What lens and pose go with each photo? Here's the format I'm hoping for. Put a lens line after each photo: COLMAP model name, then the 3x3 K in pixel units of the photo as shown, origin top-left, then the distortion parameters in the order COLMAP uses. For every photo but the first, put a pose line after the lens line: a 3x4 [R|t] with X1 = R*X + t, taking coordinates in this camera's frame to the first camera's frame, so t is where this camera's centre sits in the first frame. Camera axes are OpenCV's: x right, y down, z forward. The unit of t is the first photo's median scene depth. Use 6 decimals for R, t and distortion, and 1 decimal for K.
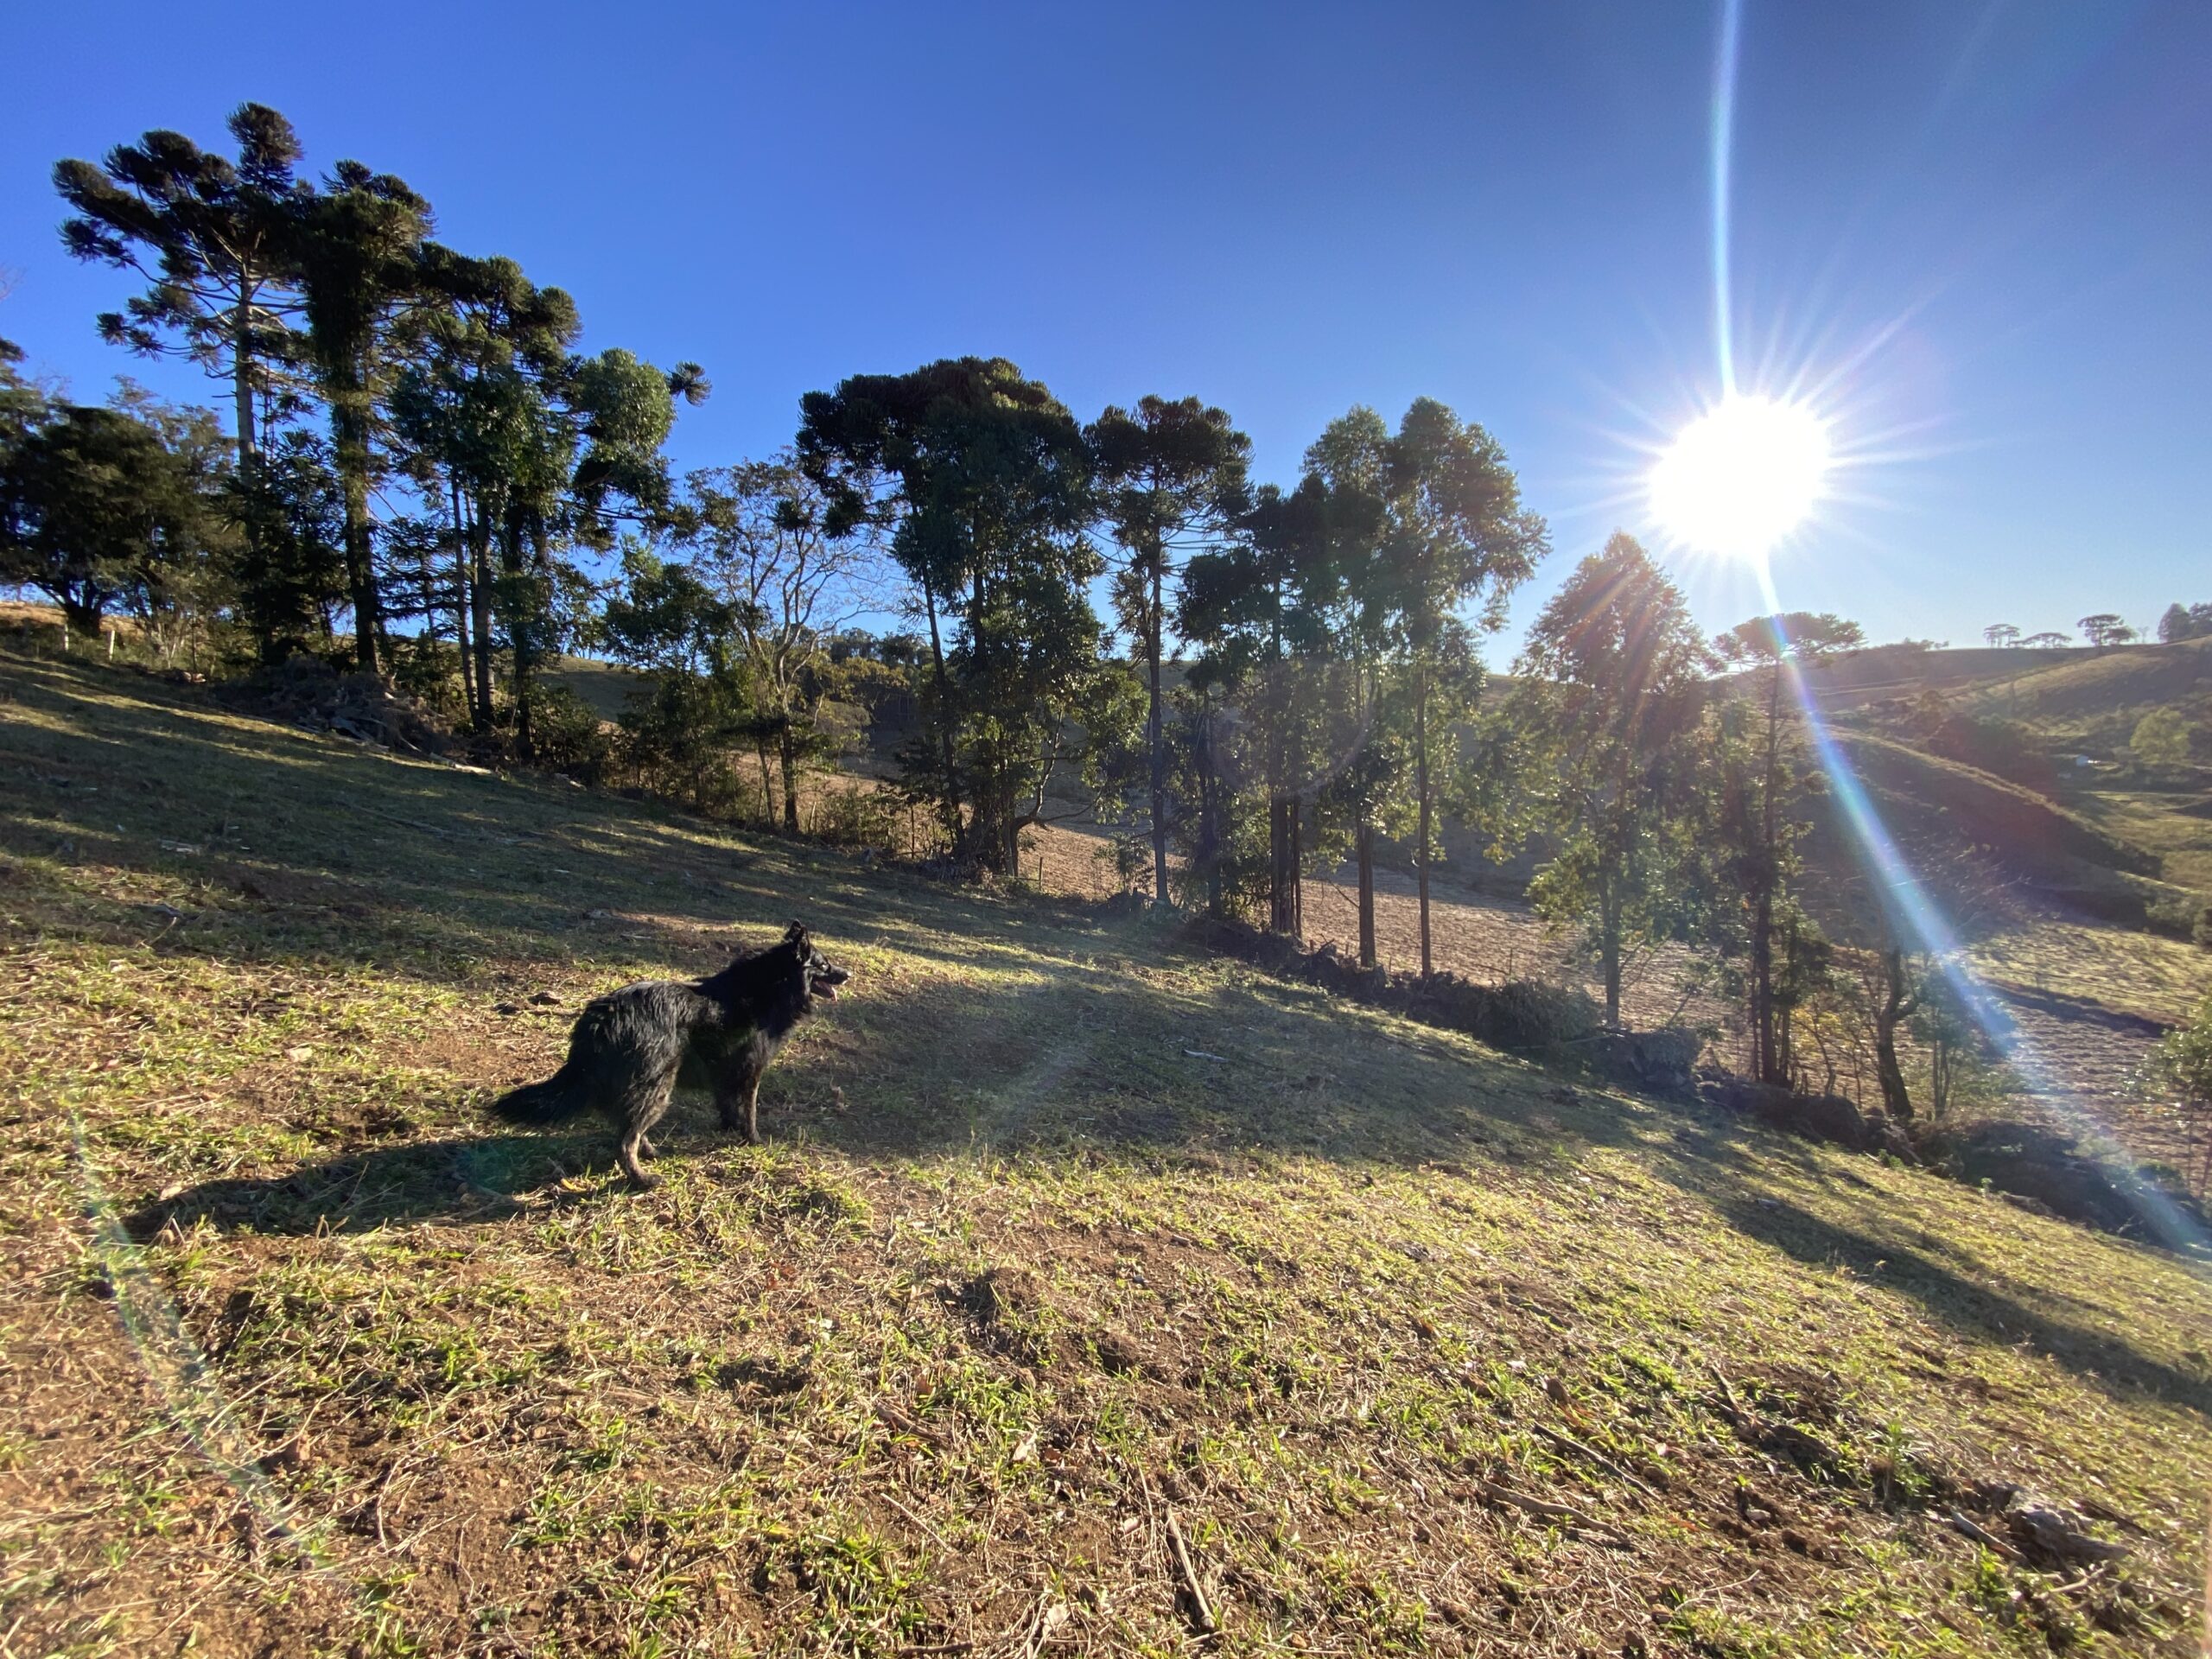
lens RADIAL K [[838.3, 0, 1094.8], [0, 838.3, 822.2], [0, 0, 1]] dist [-0.012934, -0.009452]
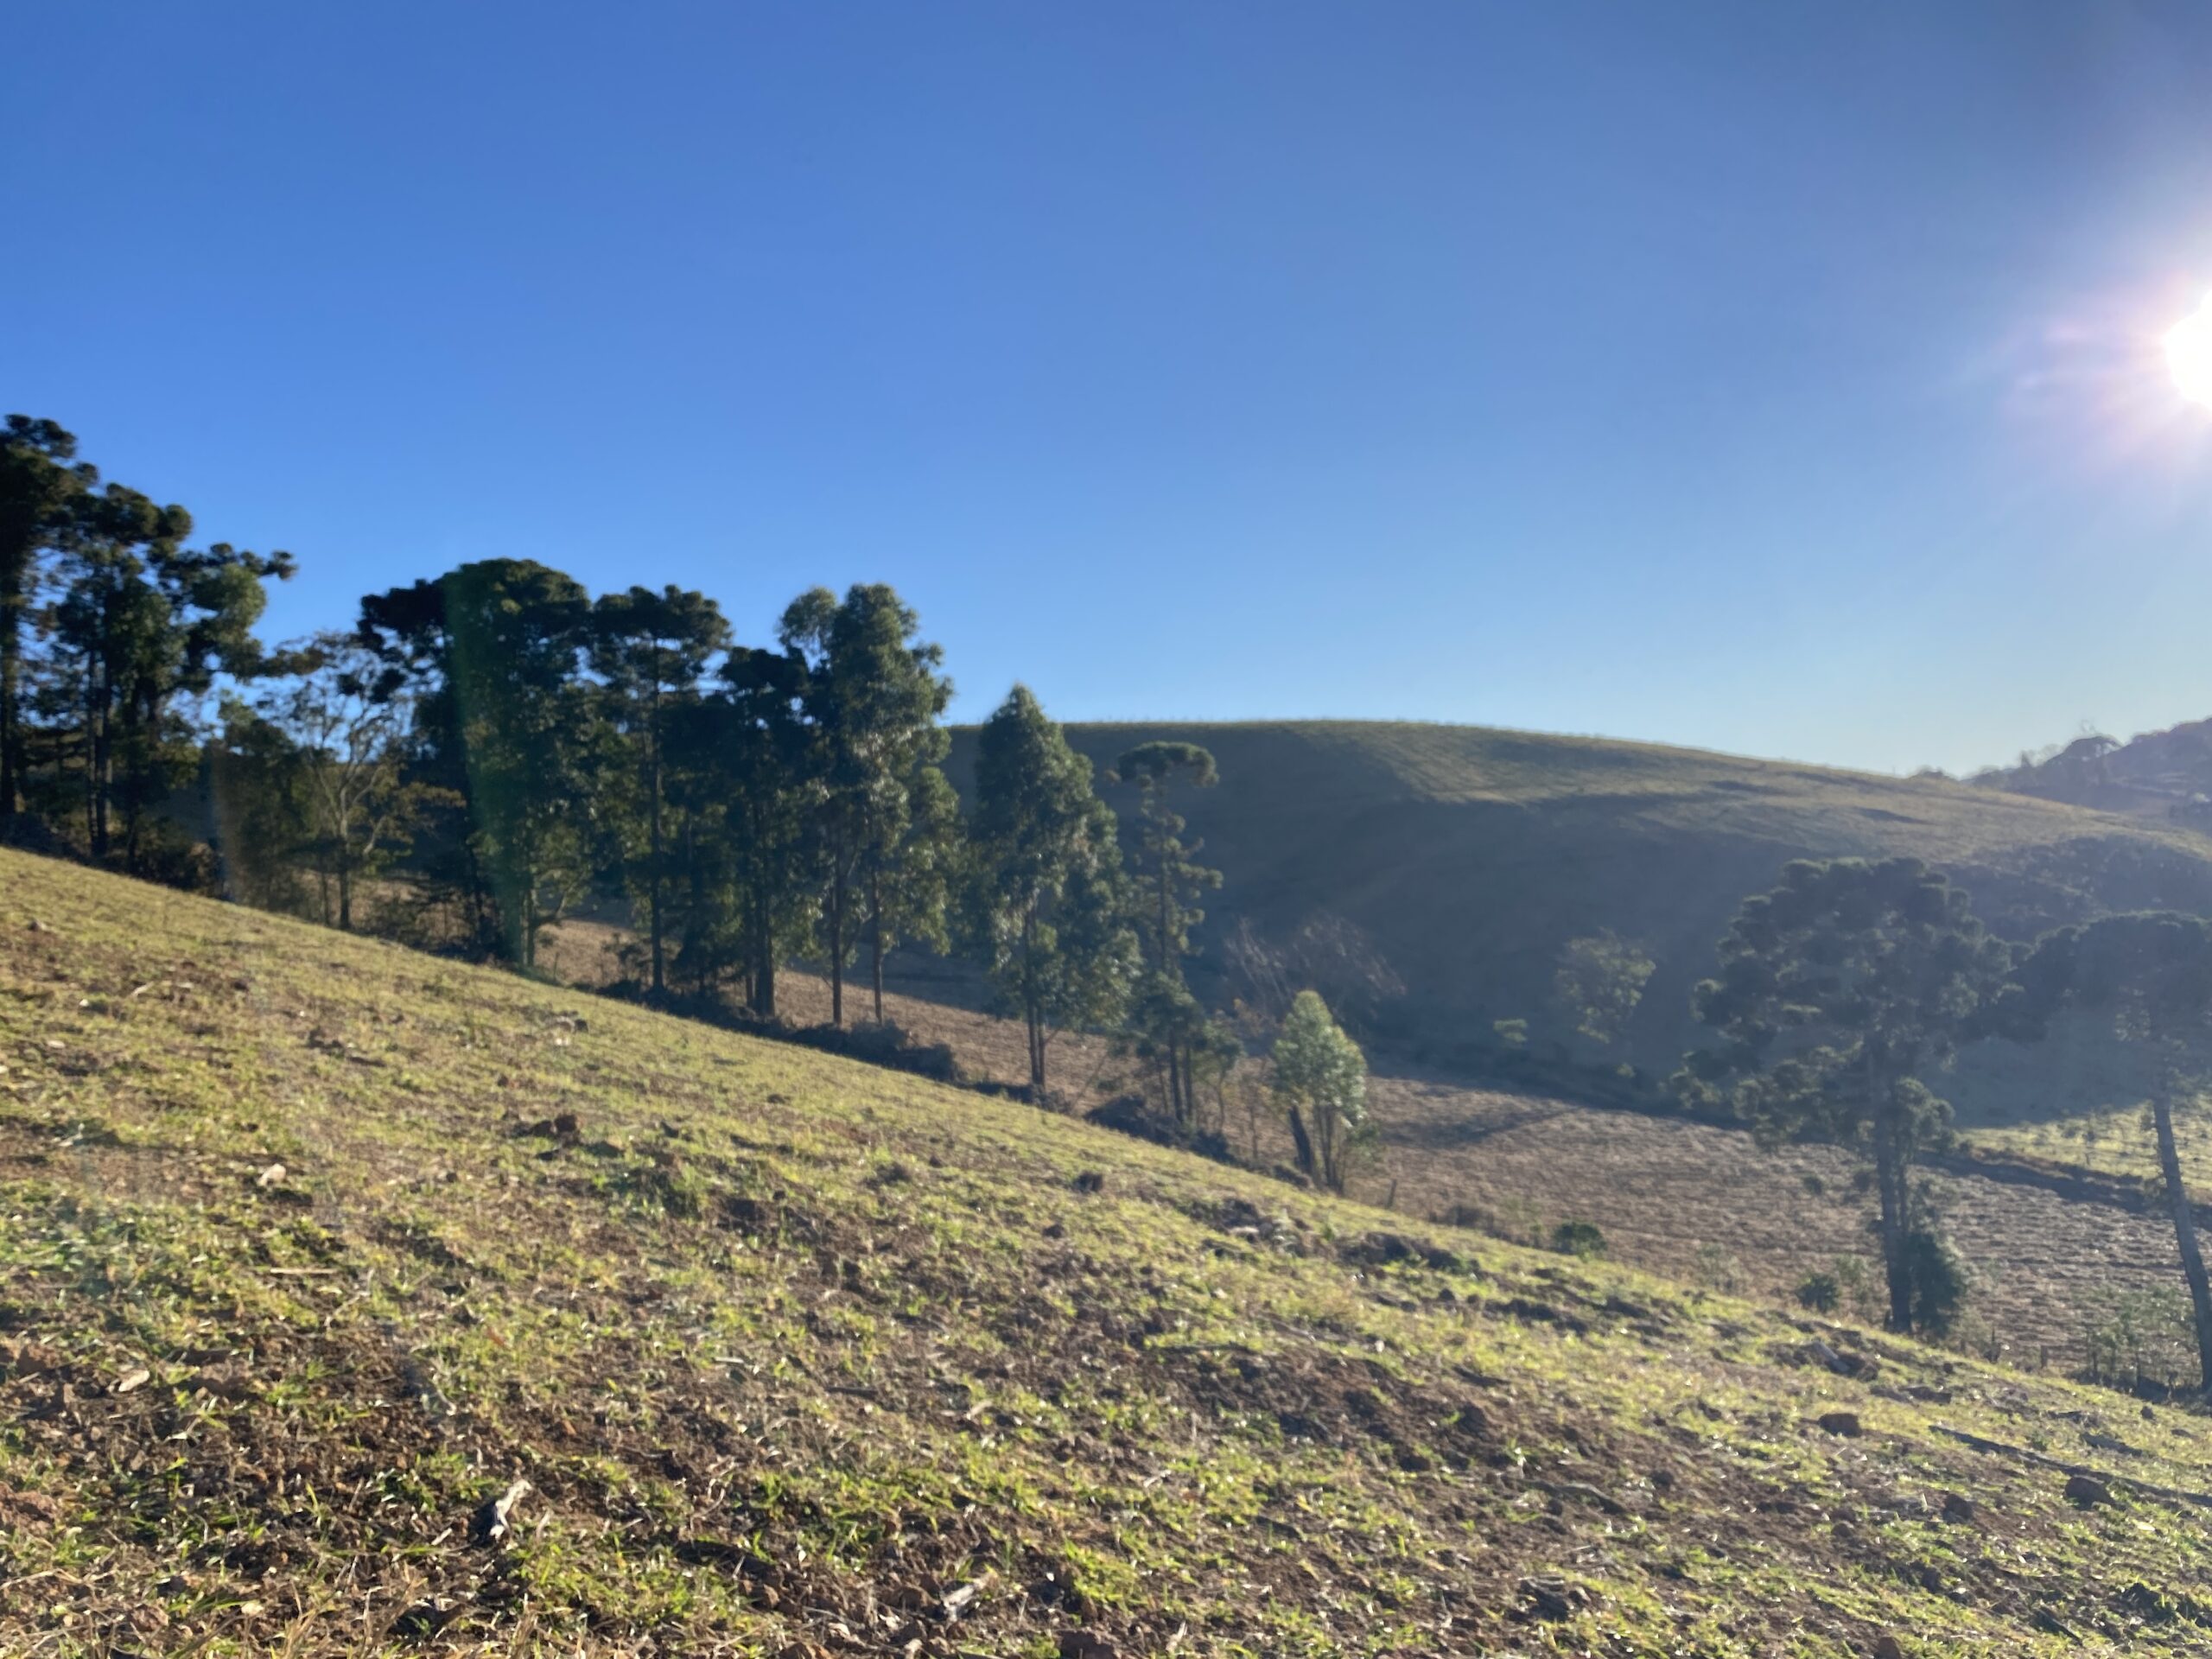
lens RADIAL K [[1580.4, 0, 1098.6], [0, 1580.4, 842.4], [0, 0, 1]] dist [-0.007700, -0.018337]
pose [[0.999830, -0.017298, 0.006455, 0.700851], [0.018019, 0.990414, -0.136948, 0.211058], [-0.004024, 0.137041, 0.990557, -1.258377]]
